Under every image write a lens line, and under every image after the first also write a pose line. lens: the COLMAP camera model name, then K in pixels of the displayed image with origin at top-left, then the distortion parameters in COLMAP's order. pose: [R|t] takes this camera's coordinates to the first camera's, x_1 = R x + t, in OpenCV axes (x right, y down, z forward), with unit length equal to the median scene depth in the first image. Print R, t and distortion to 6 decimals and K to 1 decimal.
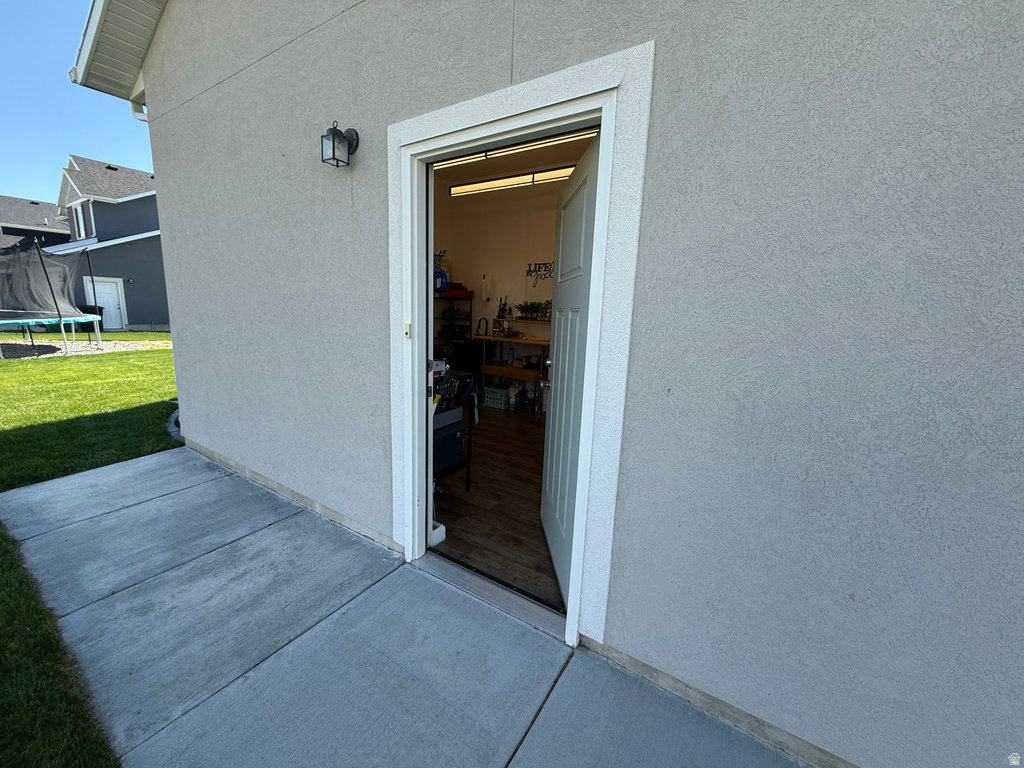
lens RADIAL K [[409.1, 0, 511.1], [0, 409.1, 381.7], [0, 0, 1]] dist [-0.000110, -0.000340]
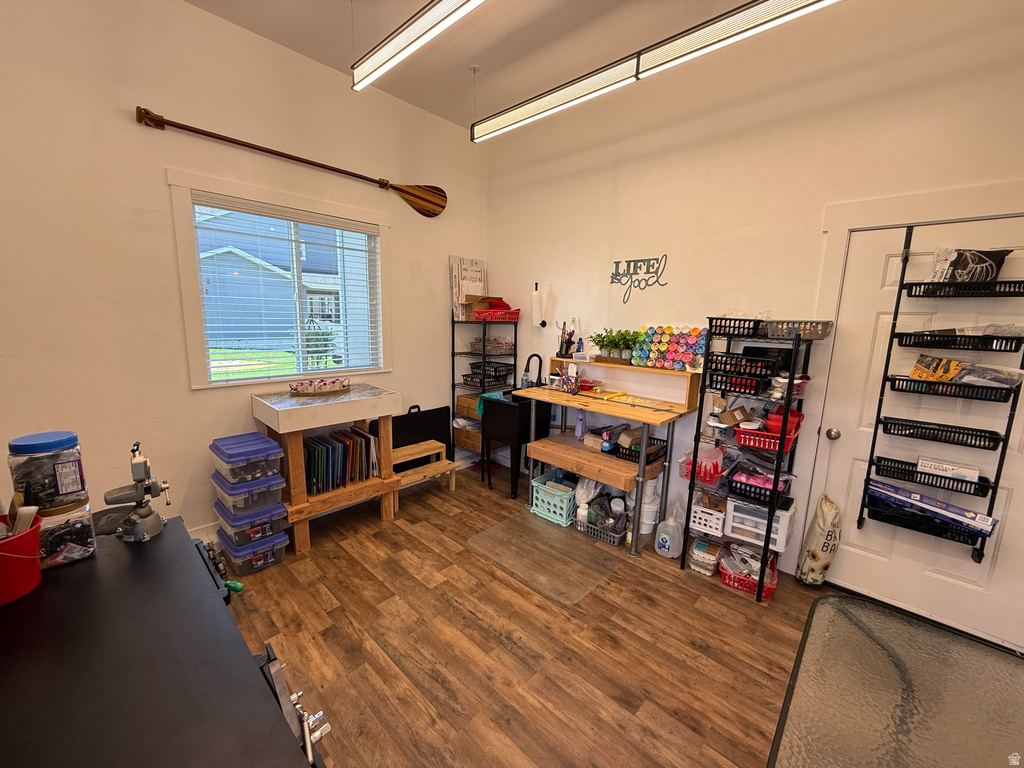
lens RADIAL K [[409.1, 0, 511.5], [0, 409.1, 383.1], [0, 0, 1]] dist [-0.000110, -0.000340]
pose [[0.986855, 0.014596, -0.160948, -0.004405], [-0.017556, 0.999702, -0.016986, -0.111063], [0.160652, 0.019589, 0.986817, 0.431648]]
